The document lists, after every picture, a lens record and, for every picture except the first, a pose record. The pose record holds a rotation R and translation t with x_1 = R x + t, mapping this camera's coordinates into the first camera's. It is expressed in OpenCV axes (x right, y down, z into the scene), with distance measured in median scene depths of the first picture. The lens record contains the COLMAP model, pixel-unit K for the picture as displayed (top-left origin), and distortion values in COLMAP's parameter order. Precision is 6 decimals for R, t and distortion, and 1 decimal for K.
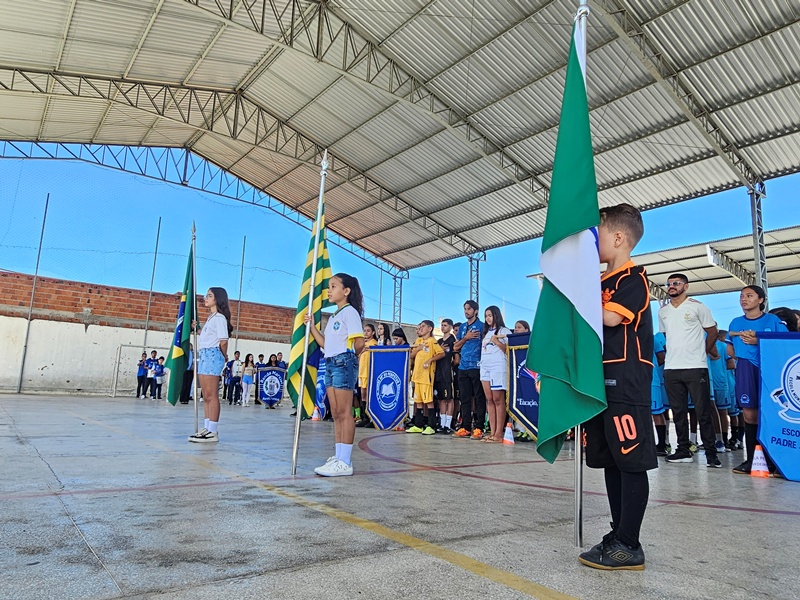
lens RADIAL K [[546.6, 0, 396.1], [0, 546.6, 302.4], [0, 0, 1]] dist [-0.011040, 0.001596]
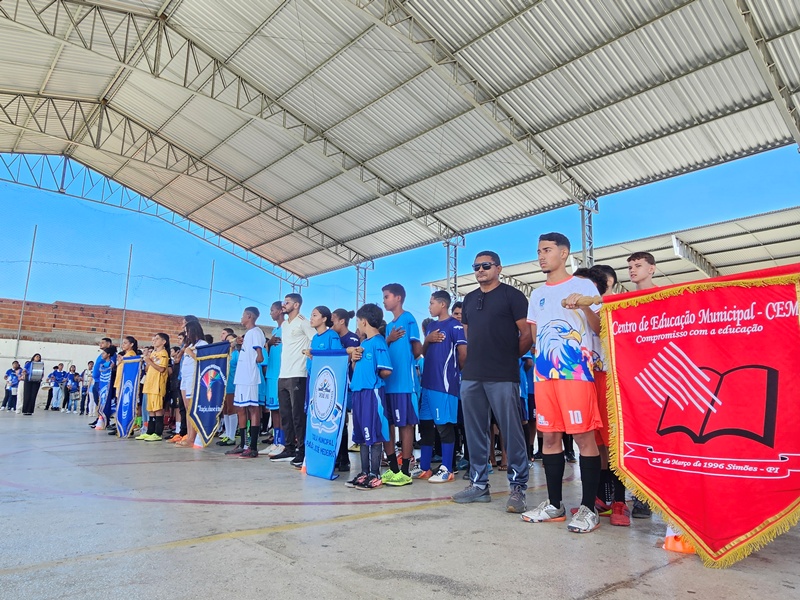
lens RADIAL K [[546.6, 0, 396.8], [0, 546.6, 301.3], [0, 0, 1]] dist [-0.011040, 0.001596]
pose [[0.996838, -0.002827, 0.079411, 0.160928], [0.003579, 0.999950, -0.009335, -0.008424], [-0.079381, 0.009590, 0.996798, -0.033976]]
